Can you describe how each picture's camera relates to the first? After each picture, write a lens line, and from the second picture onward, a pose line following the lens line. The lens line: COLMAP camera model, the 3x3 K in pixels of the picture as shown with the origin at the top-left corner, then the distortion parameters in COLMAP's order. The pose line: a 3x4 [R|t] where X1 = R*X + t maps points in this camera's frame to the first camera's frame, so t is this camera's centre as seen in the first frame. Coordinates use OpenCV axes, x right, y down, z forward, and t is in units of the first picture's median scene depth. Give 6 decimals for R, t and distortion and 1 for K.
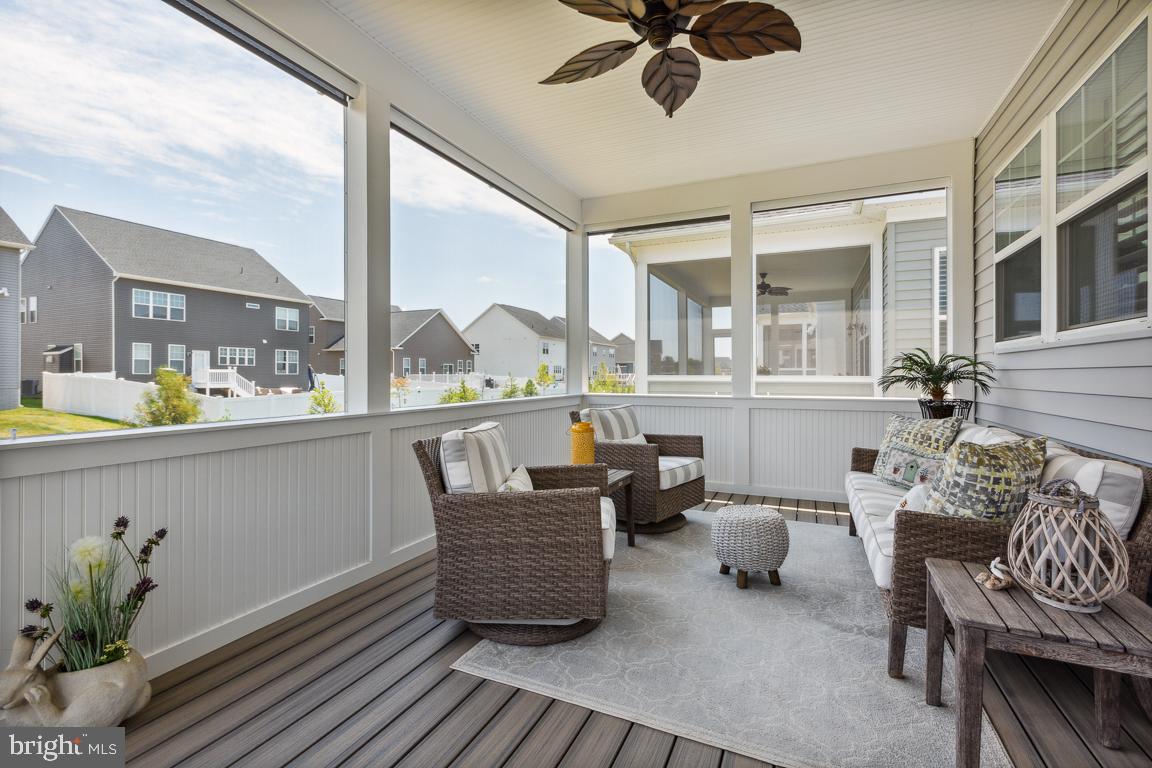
lens RADIAL K [[528.2, 0, 573.3], [0, 528.2, 378.4], [0, 0, 1]] dist [0.000873, -0.000547]
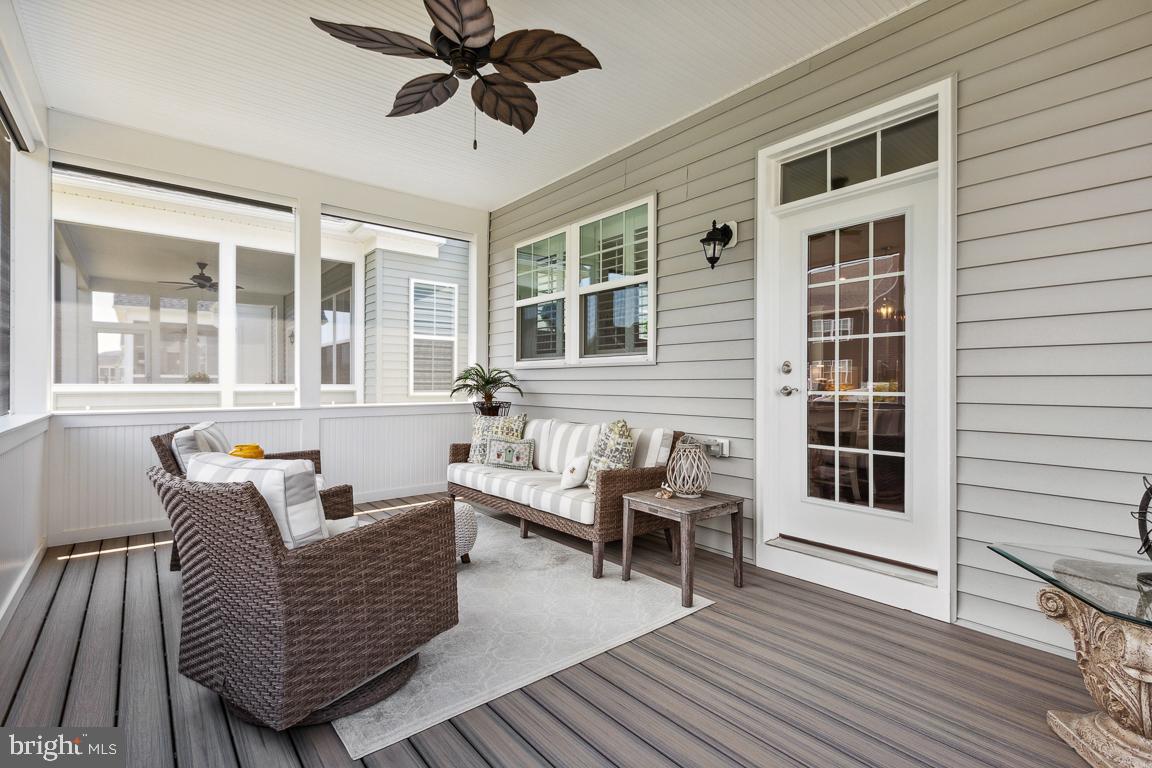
lens RADIAL K [[528.2, 0, 601.0], [0, 528.2, 390.8], [0, 0, 1]] dist [0.000873, -0.000547]
pose [[0.412777, -0.012493, 0.910747, -0.443108], [0.004710, 0.999922, 0.011582, -0.003120], [-0.910820, -0.000491, 0.412803, 0.194176]]
